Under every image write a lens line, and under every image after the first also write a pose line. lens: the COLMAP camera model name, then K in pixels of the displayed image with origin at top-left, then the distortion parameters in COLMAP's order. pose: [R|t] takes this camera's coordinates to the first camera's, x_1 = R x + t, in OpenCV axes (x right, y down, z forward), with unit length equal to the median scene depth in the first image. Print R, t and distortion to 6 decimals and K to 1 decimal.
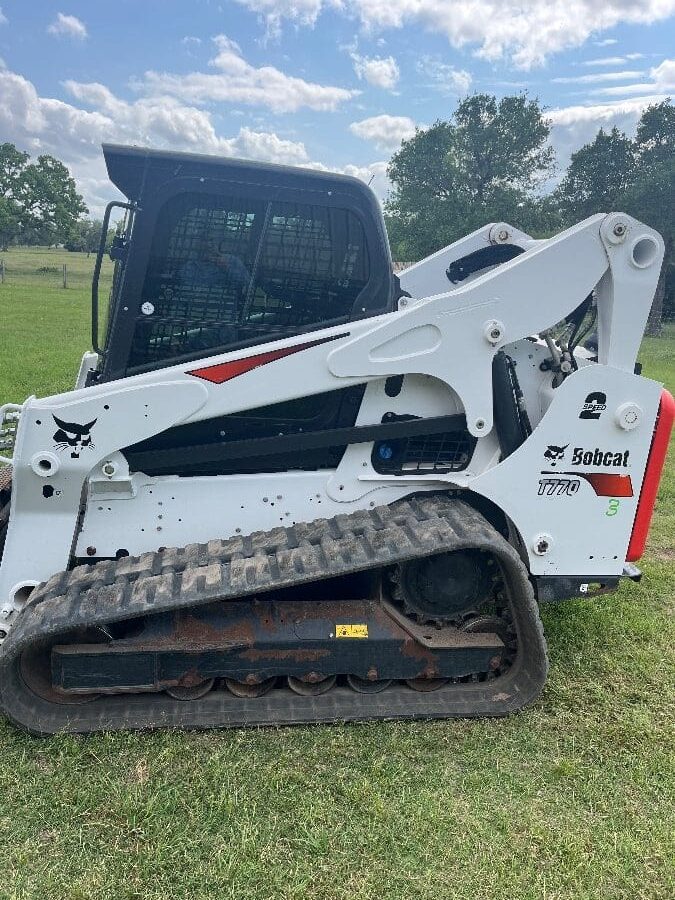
lens RADIAL K [[695.2, 0, 316.6], [0, 695.2, 455.5], [0, 0, 1]] dist [0.047239, -0.000195]
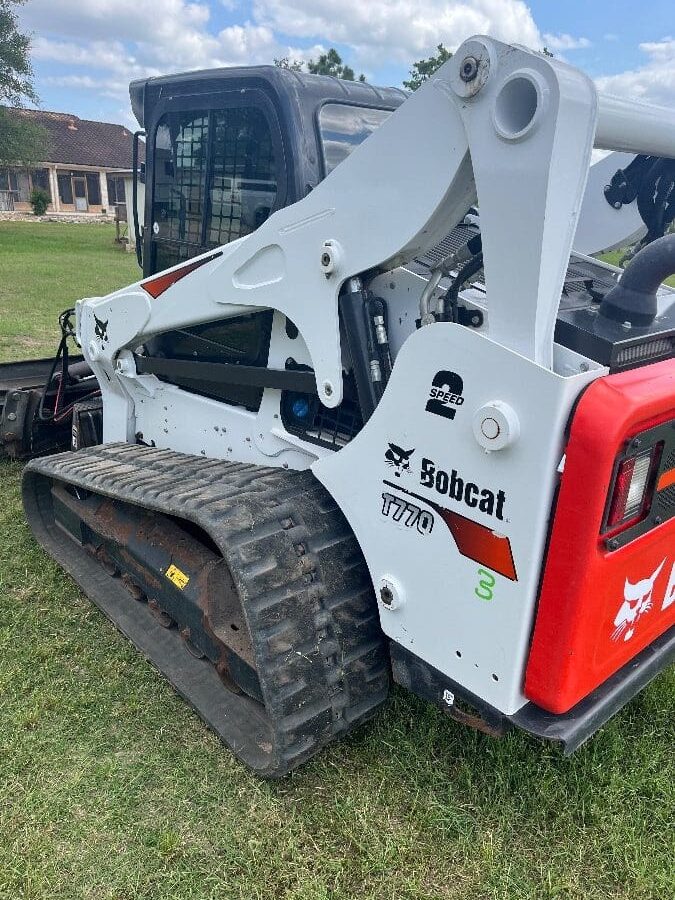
lens RADIAL K [[695.2, 0, 316.6], [0, 695.2, 455.5], [0, 0, 1]] dist [0.047239, -0.000195]
pose [[0.518889, 0.256708, -0.815387, 0.811640], [-0.226549, 0.961034, 0.158393, -0.087761], [0.824276, 0.102537, 0.556827, 0.579796]]
